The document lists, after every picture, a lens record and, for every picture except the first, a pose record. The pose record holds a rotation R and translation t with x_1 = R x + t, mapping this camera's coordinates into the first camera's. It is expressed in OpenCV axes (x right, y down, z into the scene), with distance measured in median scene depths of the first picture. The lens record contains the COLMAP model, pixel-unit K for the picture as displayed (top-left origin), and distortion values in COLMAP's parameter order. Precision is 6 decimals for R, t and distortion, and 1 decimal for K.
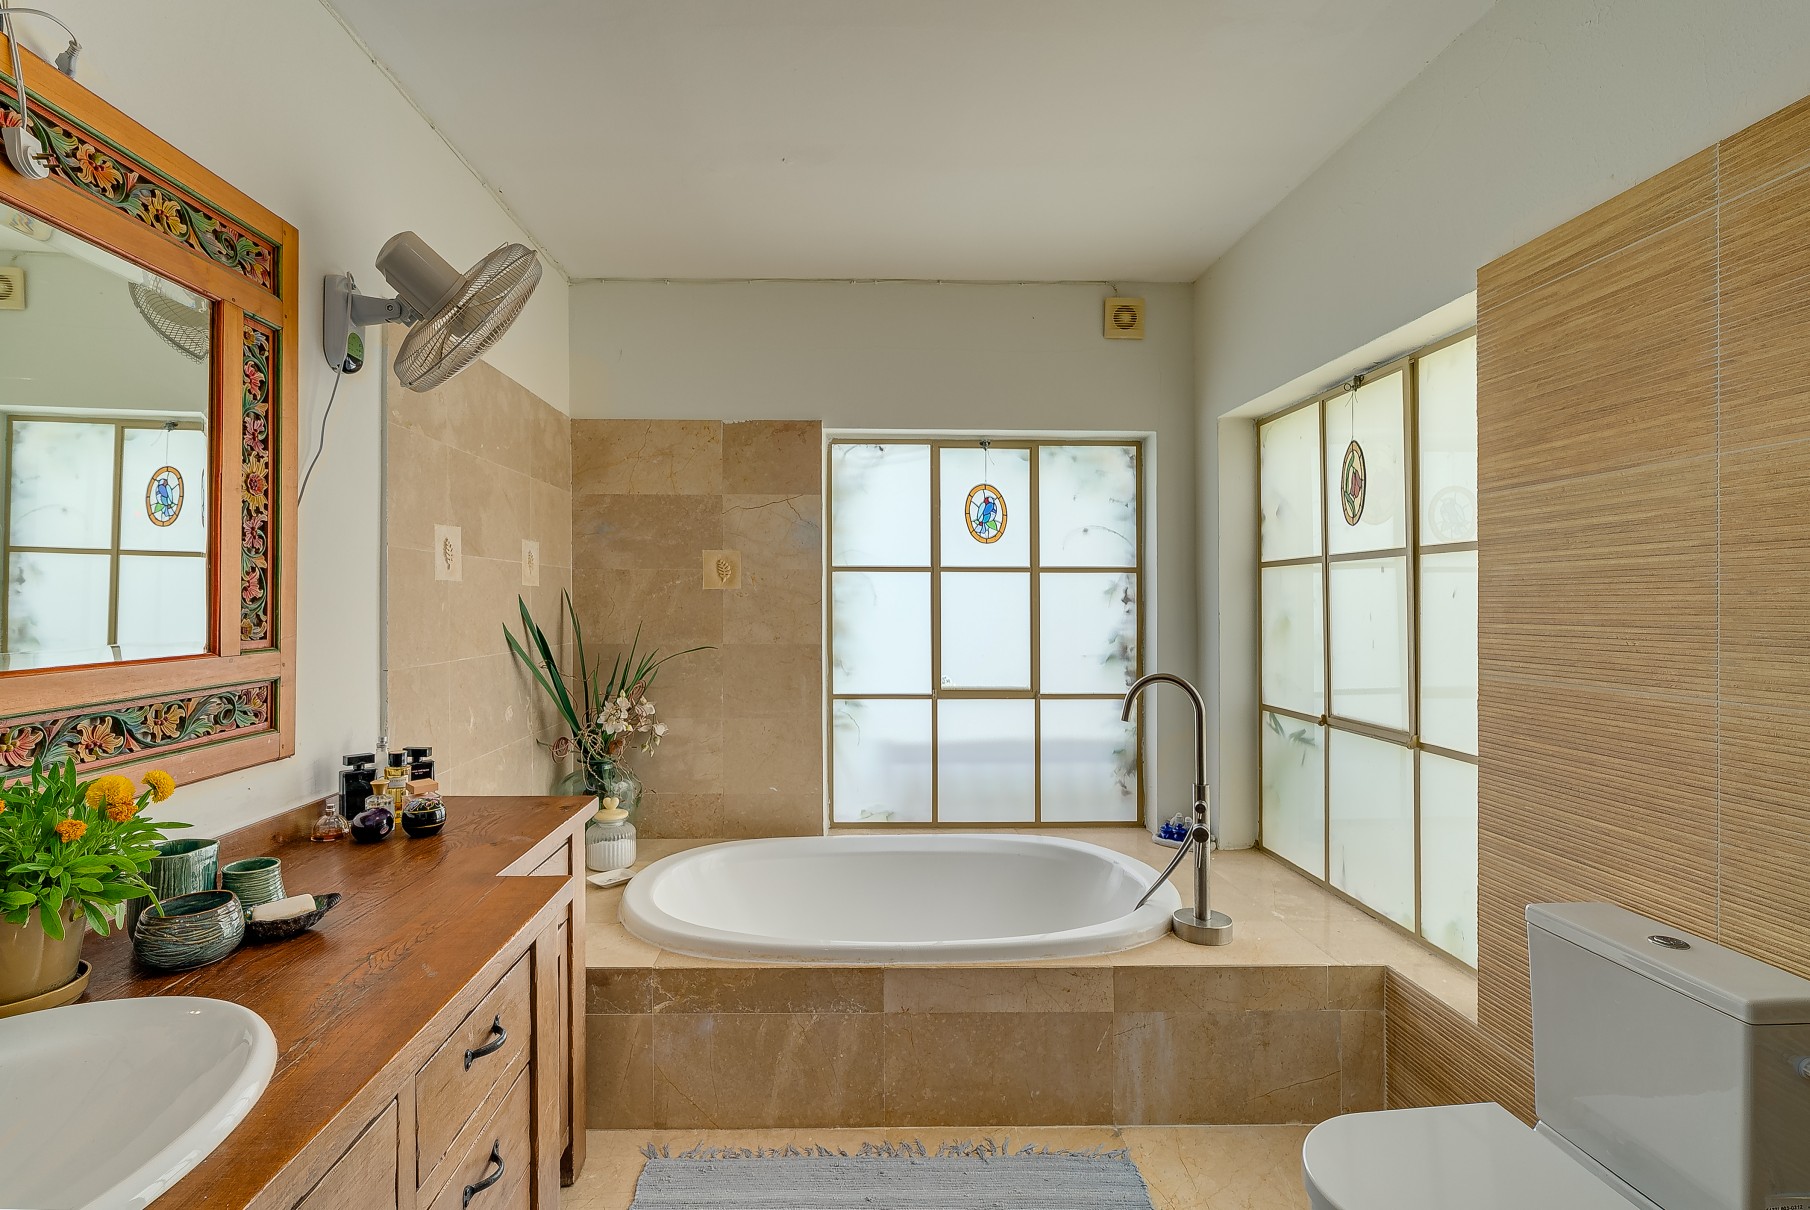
lens RADIAL K [[871.8, 0, 900.4], [0, 871.8, 600.2], [0, 0, 1]] dist [-0.003093, 0.000204]
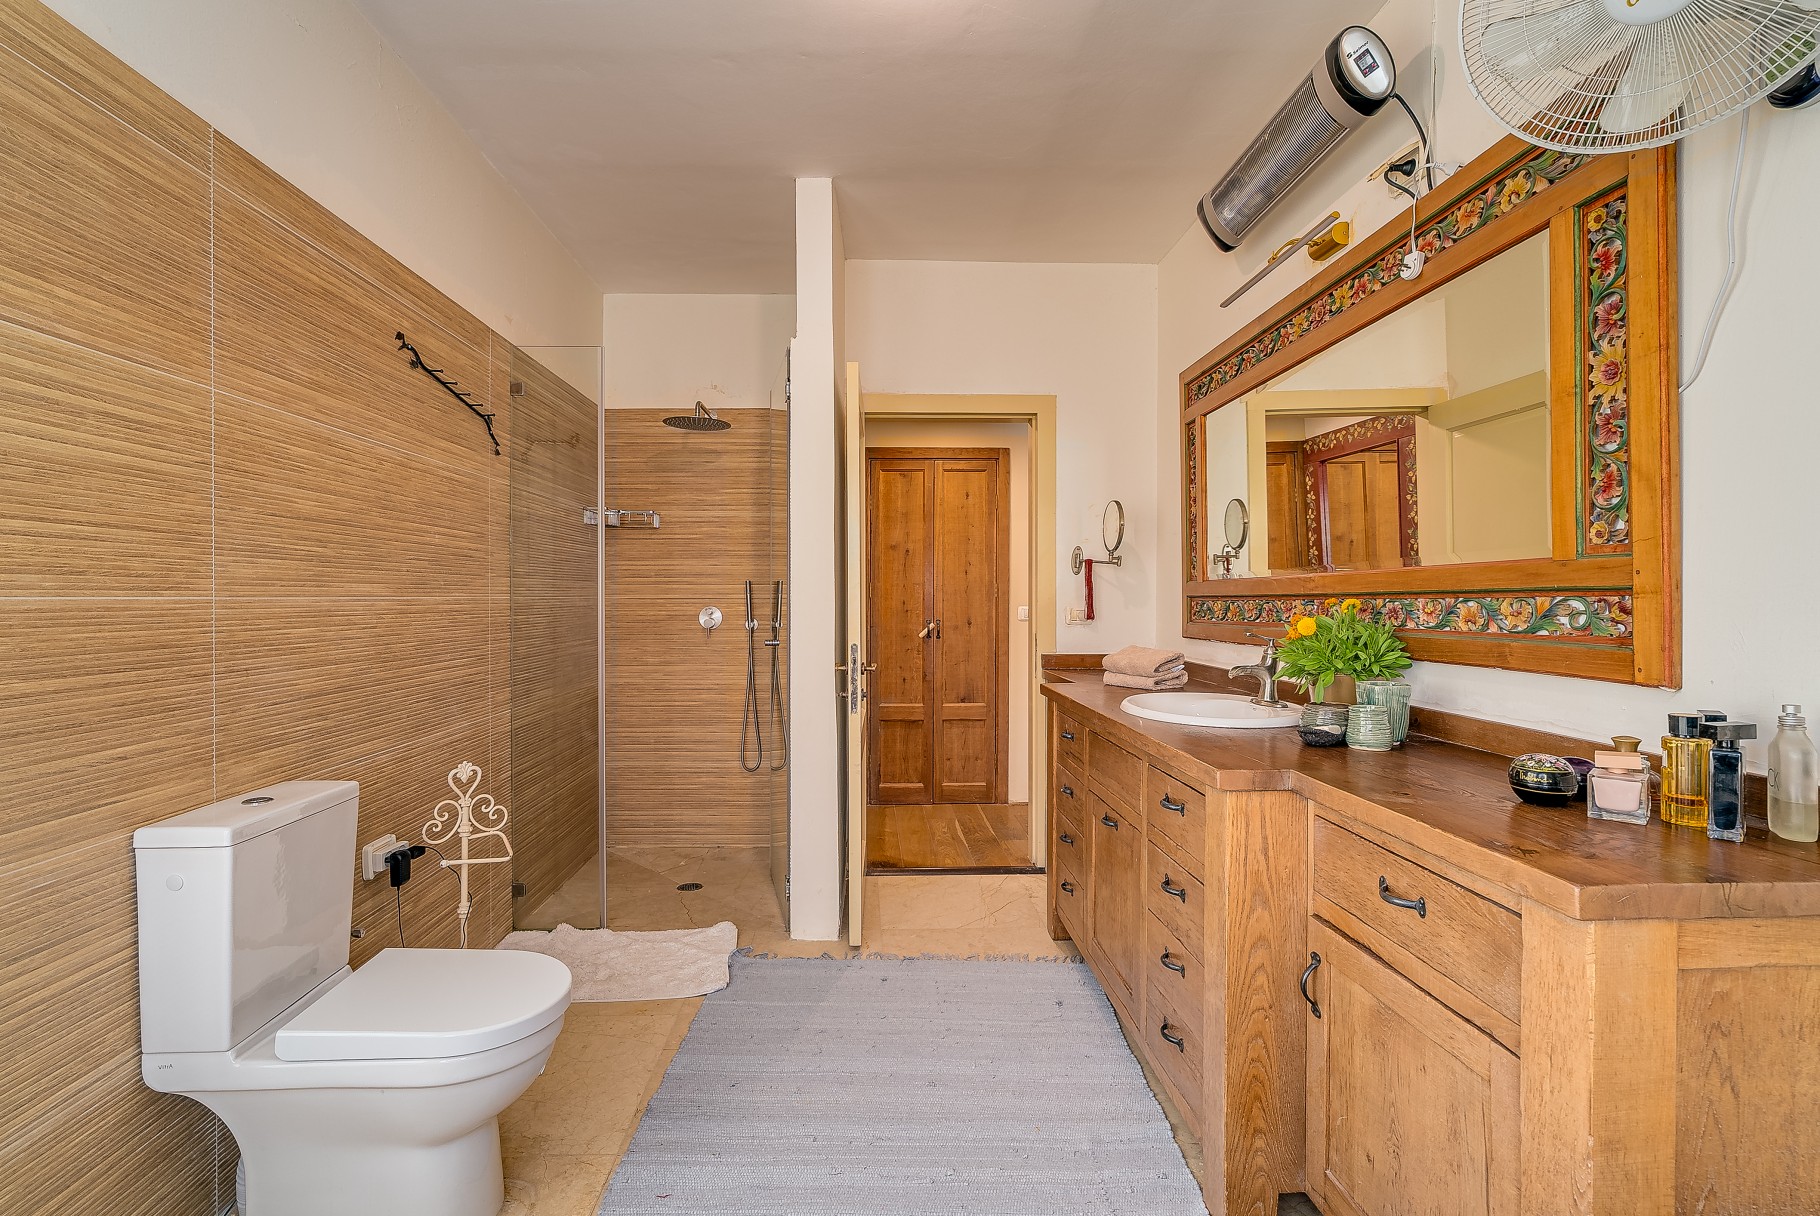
lens RADIAL K [[876.6, 0, 908.0], [0, 876.6, 598.6], [0, 0, 1]] dist [-0.003093, 0.000204]
pose [[-0.999932, -0.000416, 0.011672, -0.020001], [-0.000439, 0.999998, -0.001990, 0.108514], [-0.011671, -0.001995, -0.999930, 1.976590]]
